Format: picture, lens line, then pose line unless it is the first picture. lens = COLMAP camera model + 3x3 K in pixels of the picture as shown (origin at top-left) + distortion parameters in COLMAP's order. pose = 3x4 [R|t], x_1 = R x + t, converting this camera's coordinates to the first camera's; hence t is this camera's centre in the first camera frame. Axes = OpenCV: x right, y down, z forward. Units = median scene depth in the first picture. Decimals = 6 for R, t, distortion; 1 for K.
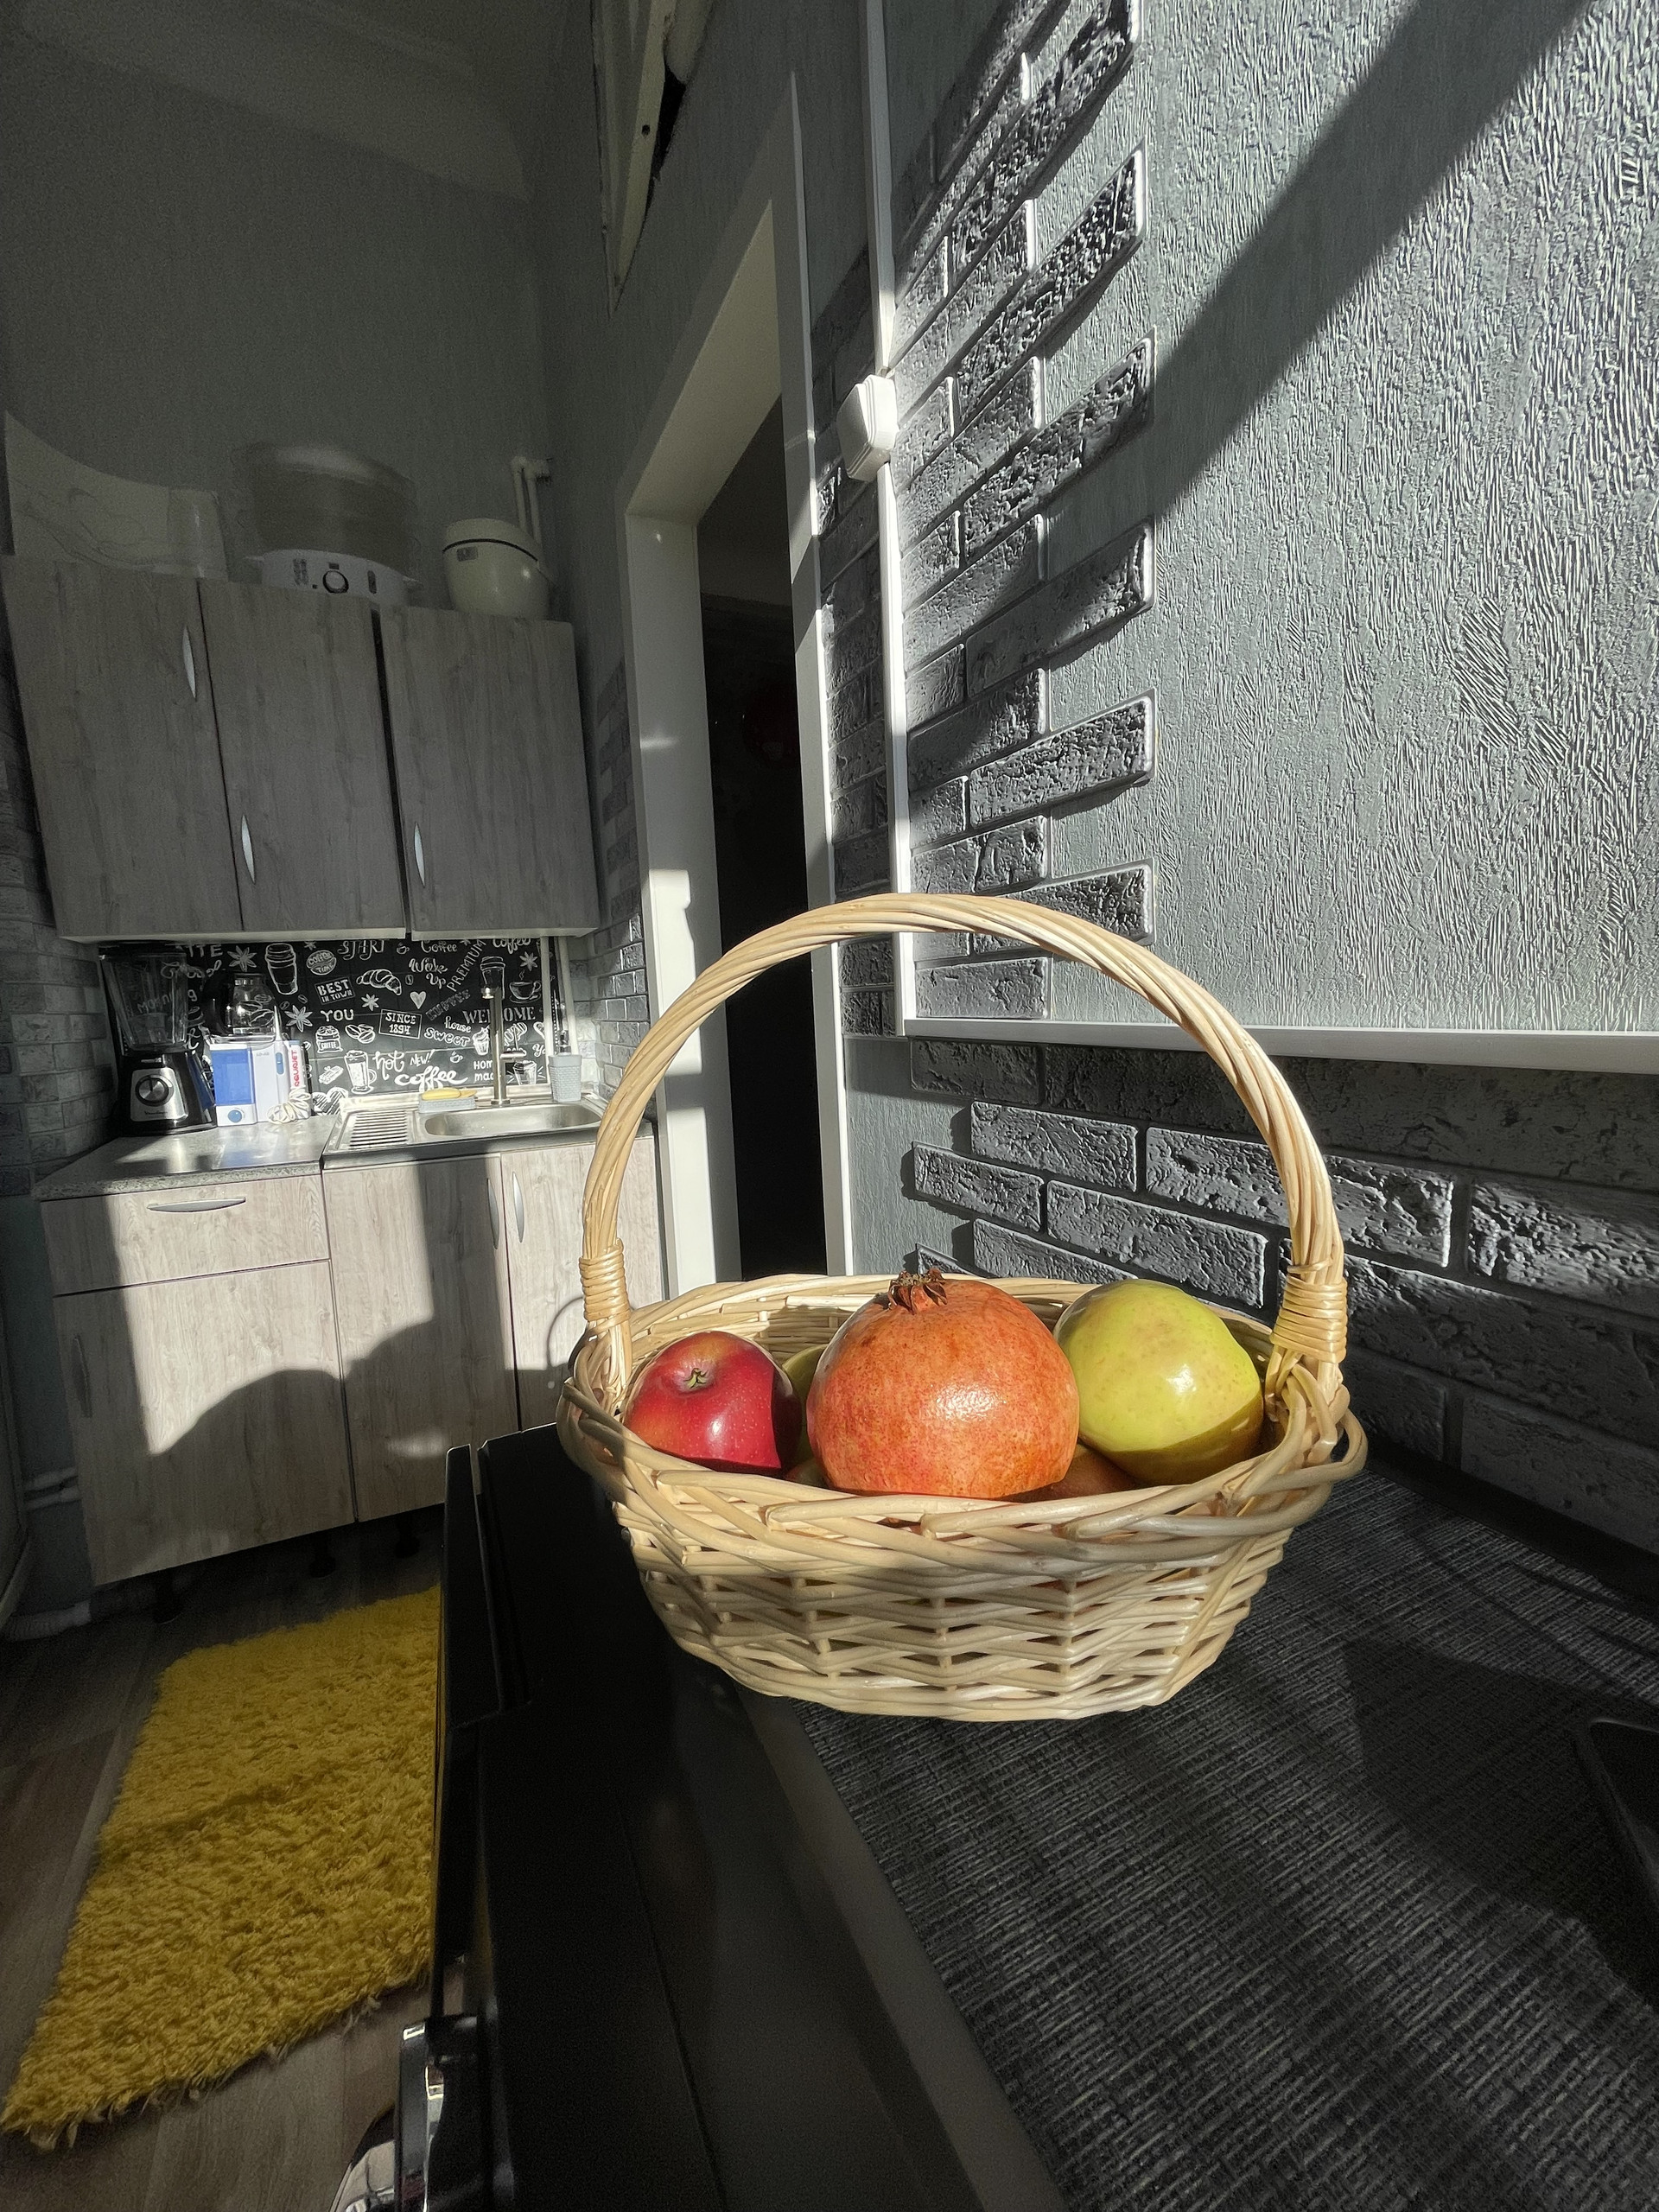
lens RADIAL K [[889.3, 0, 825.5], [0, 889.3, 1107.7], [0, 0, 1]] dist [-0.002383, -0.000607]
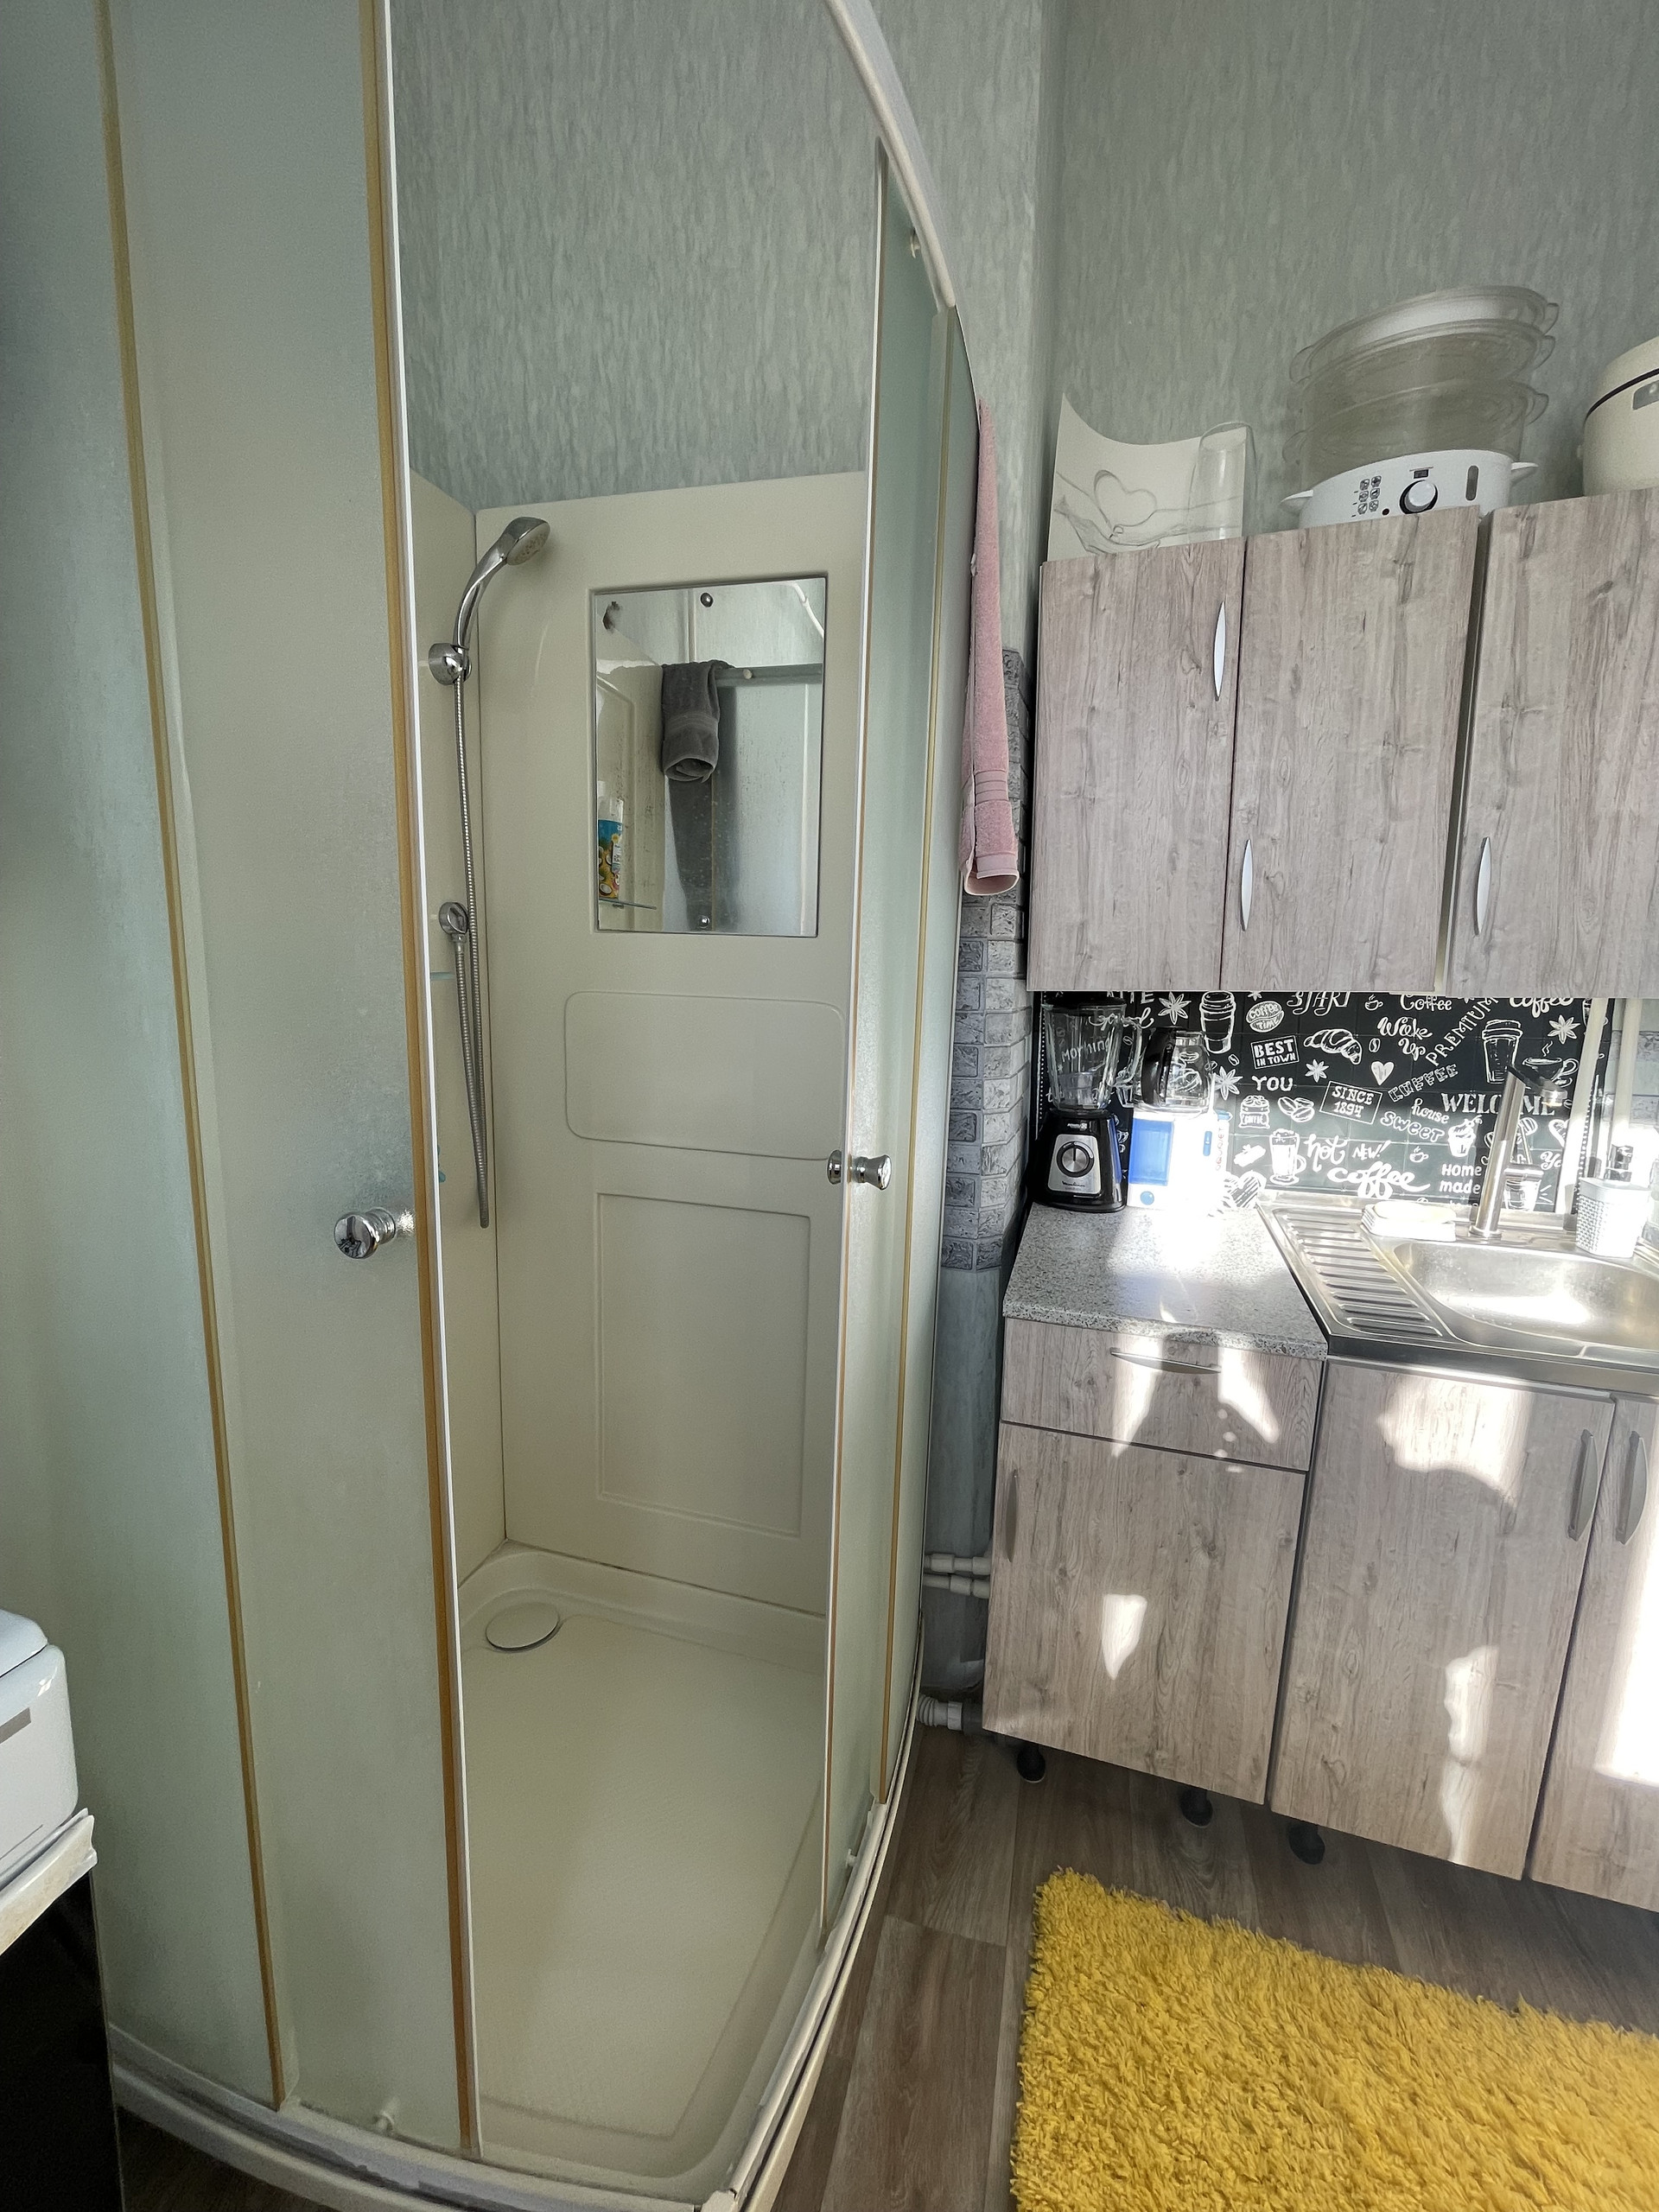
lens RADIAL K [[889.3, 0, 835.9], [0, 889.3, 1114.3], [0, 0, 1]] dist [-0.002383, -0.000607]
pose [[0.738991, 0.160353, -0.654354, -0.334960], [-0.128084, 0.986987, 0.097216, -0.111246], [0.661428, 0.011971, 0.749913, 0.162824]]
